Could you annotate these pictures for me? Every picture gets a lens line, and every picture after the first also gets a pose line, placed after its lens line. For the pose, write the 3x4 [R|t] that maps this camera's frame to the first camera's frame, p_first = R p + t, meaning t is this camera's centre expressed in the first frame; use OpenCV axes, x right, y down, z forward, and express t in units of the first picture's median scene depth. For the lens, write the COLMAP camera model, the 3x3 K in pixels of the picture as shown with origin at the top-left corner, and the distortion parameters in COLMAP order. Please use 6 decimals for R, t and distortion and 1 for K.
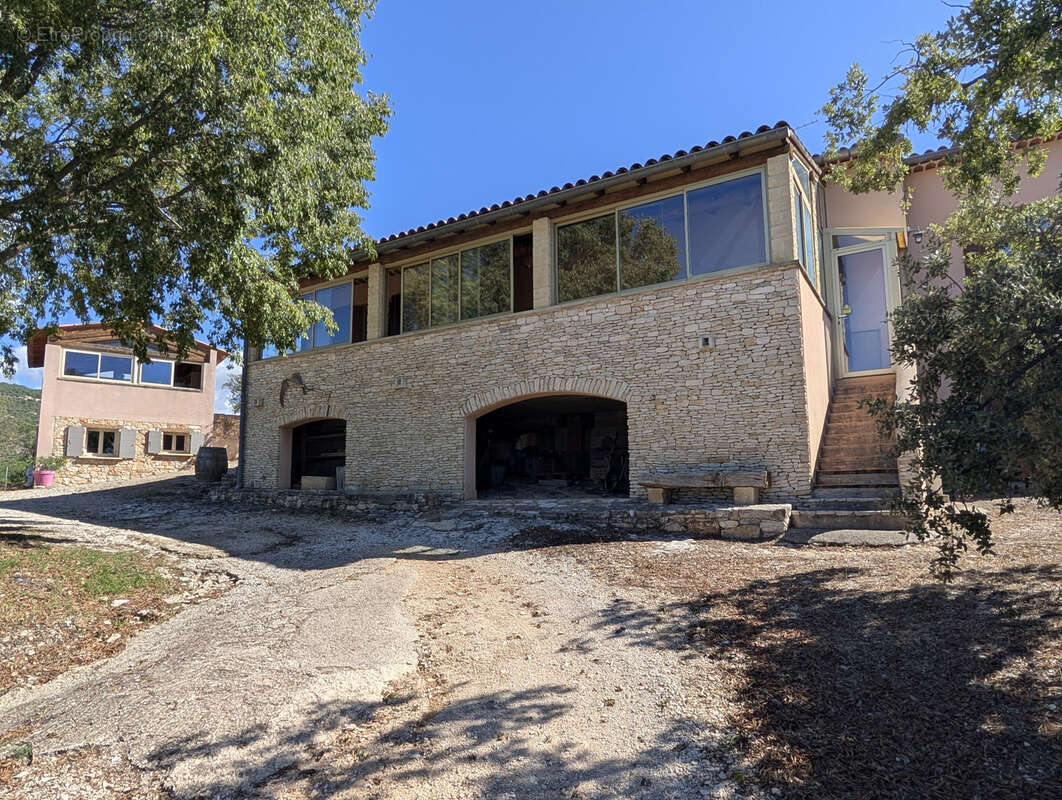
lens RADIAL K [[642.0, 0, 526.5], [0, 642.0, 415.0], [0, 0, 1]] dist [0.016407, 0.002448]
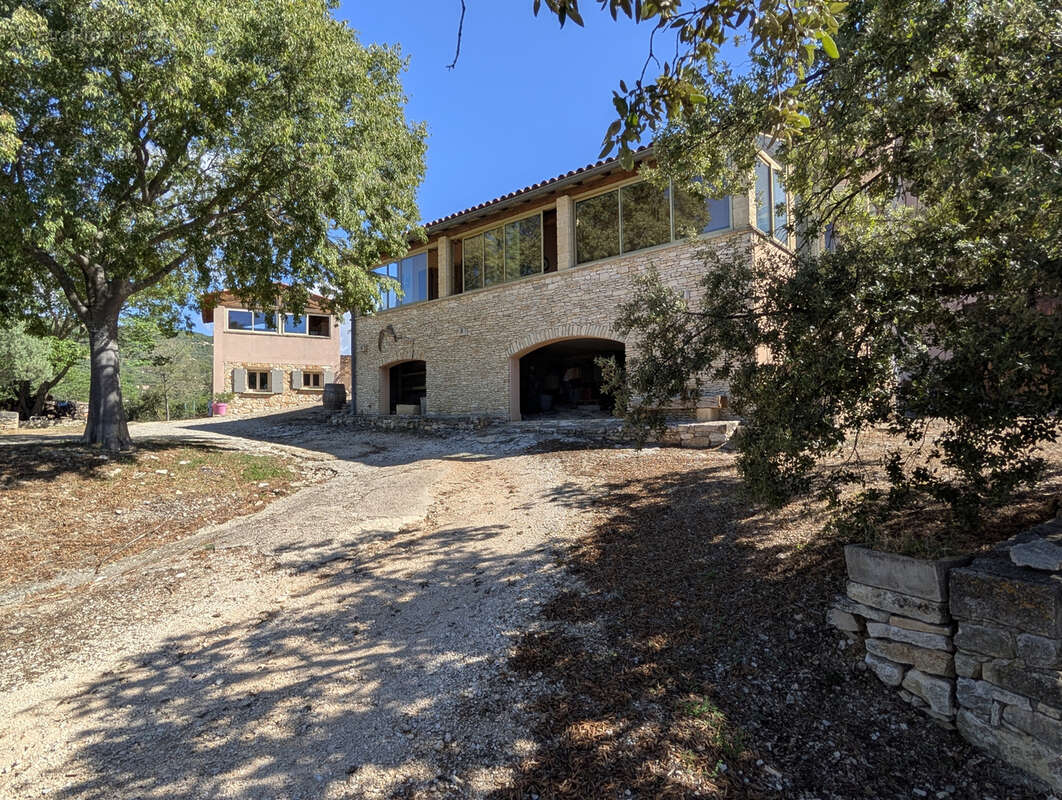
lens RADIAL K [[580.7, 0, 528.8], [0, 580.7, 396.0], [0, 0, 1]] dist [0.023395, -0.000562]
pose [[0.988097, -0.013682, -0.153225, 0.126305], [0.025832, 0.996651, 0.077586, -0.009425], [0.151651, -0.080621, 0.985141, -0.154576]]
